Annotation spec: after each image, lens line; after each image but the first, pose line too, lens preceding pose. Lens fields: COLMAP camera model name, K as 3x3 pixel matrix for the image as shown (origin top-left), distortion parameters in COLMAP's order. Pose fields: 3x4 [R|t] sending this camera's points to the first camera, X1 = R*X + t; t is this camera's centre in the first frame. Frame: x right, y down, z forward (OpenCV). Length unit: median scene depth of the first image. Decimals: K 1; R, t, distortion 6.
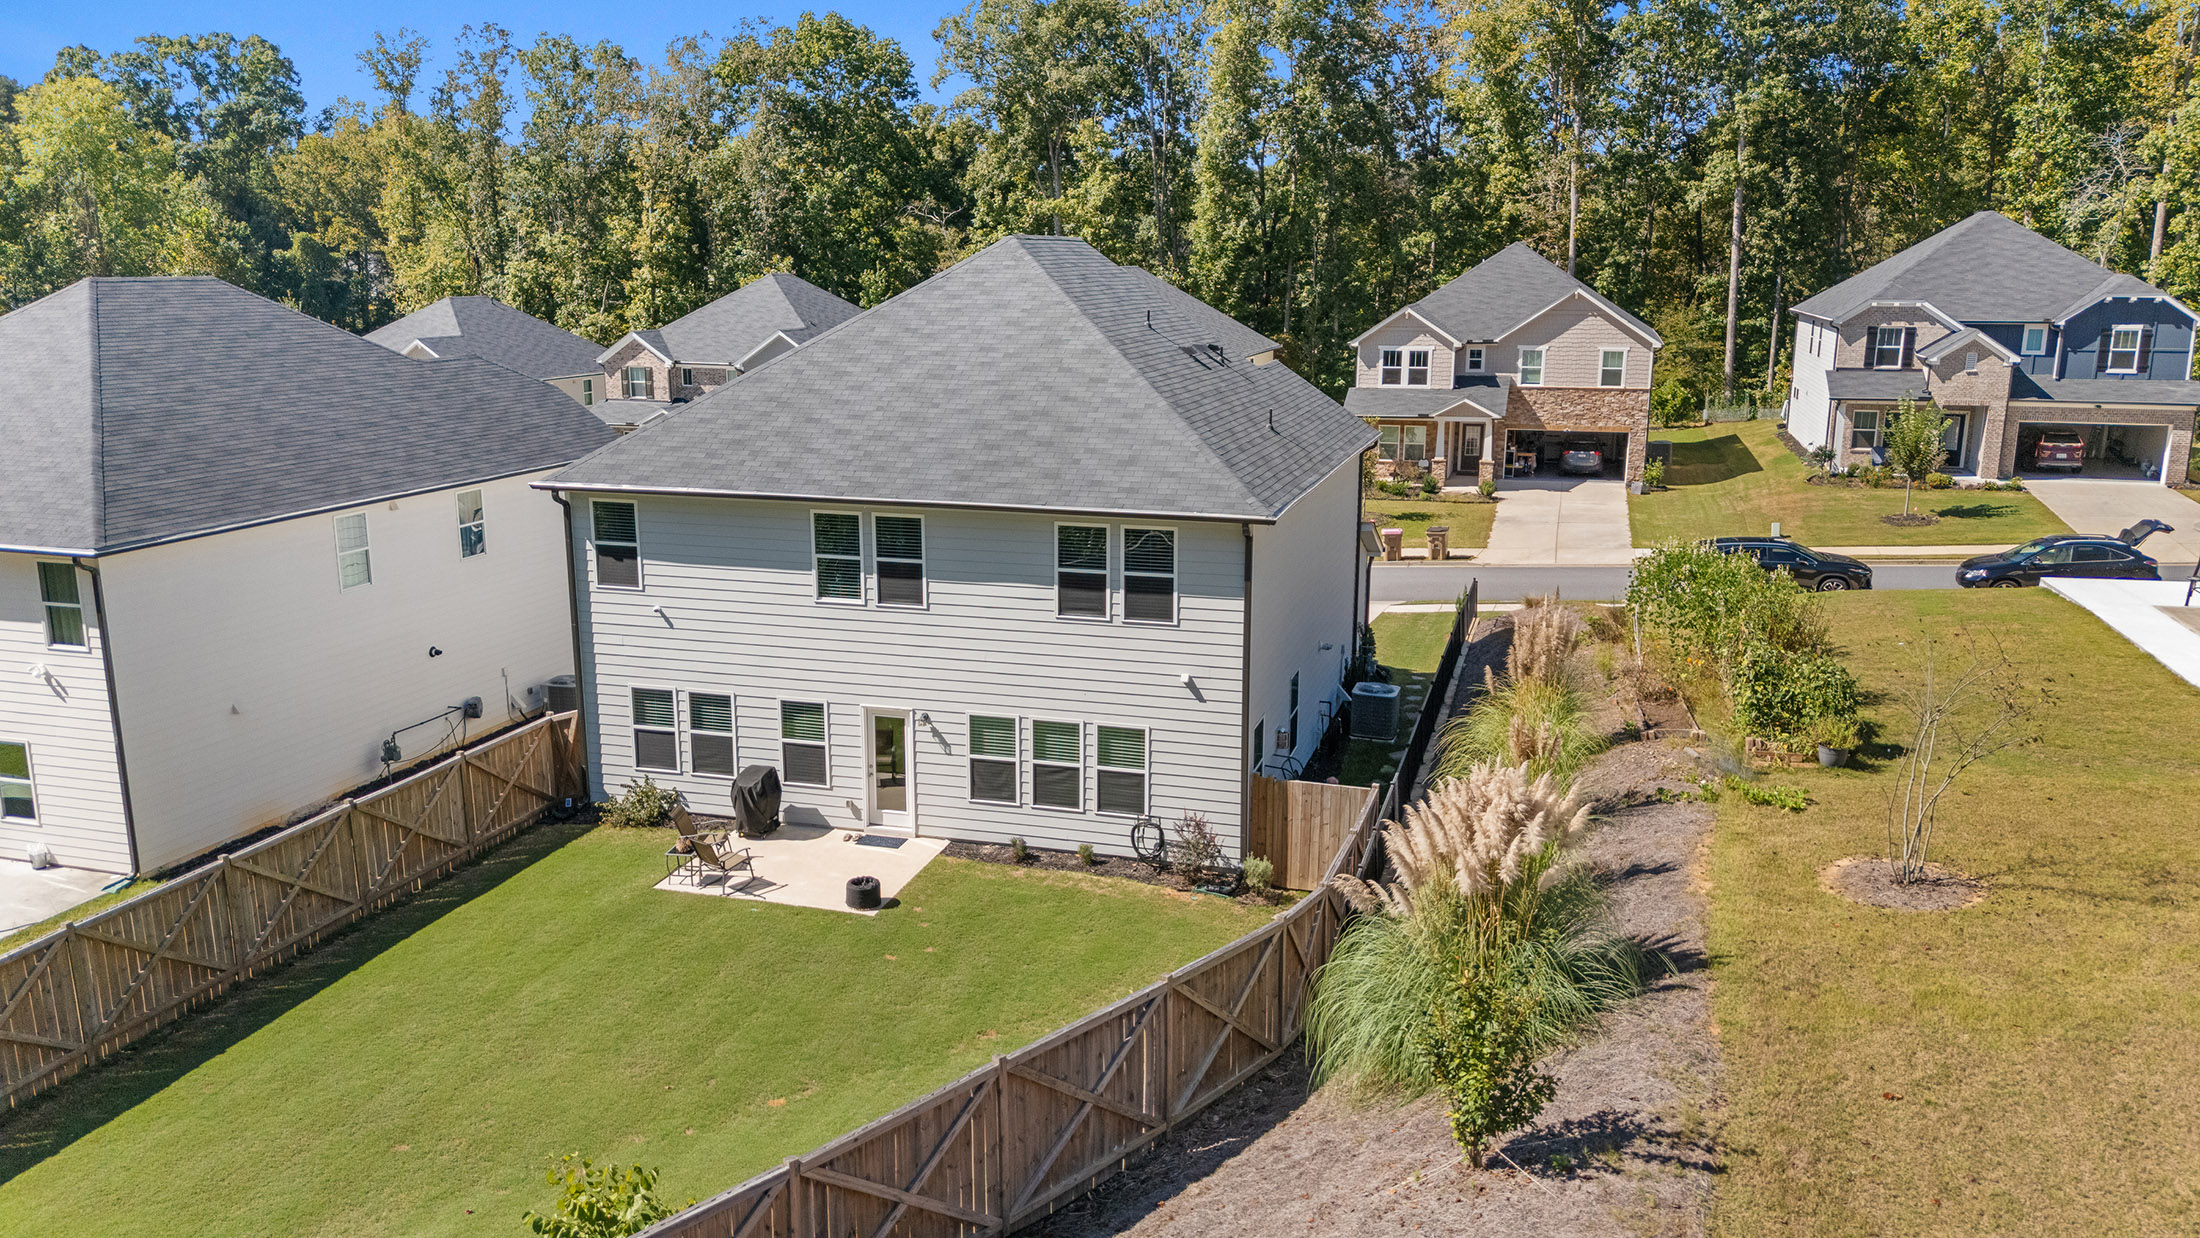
lens RADIAL K [[1563.3, 0, 1101.7], [0, 1563.3, 615.8], [0, 0, 1]] dist [0.020749, -0.009520]
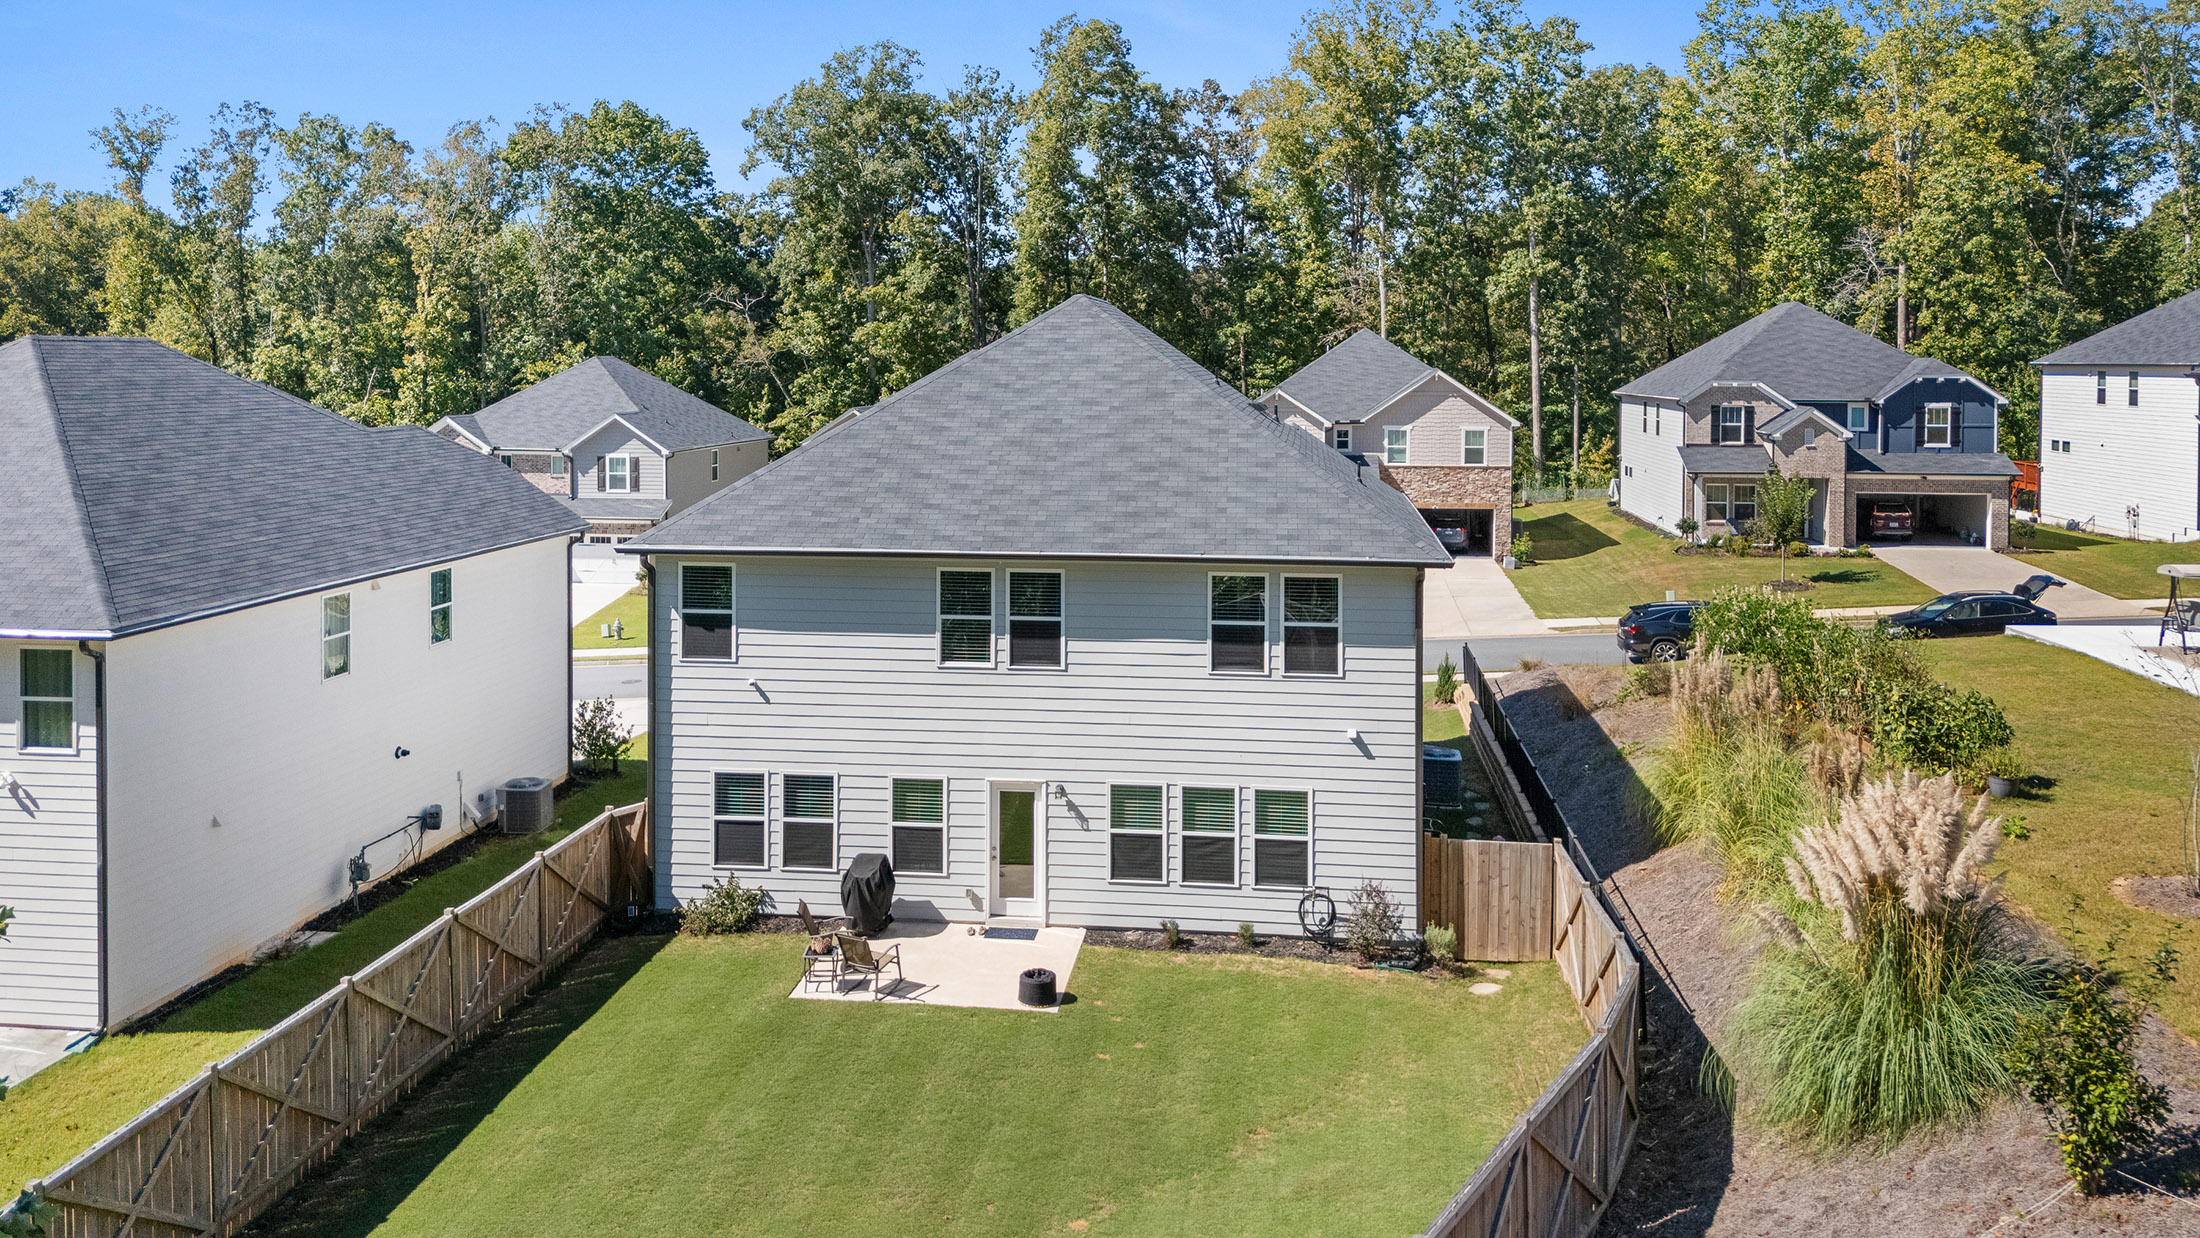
lens RADIAL K [[1625.1, 0, 1097.2], [0, 1625.1, 408.5], [0, 0, 1]] dist [0.021187, -0.008468]
pose [[0.986542, -0.002586, 0.163488, -0.164642], [0.033778, 0.981530, -0.188304, 0.016748], [-0.159981, 0.191292, 0.968408, 0.013252]]
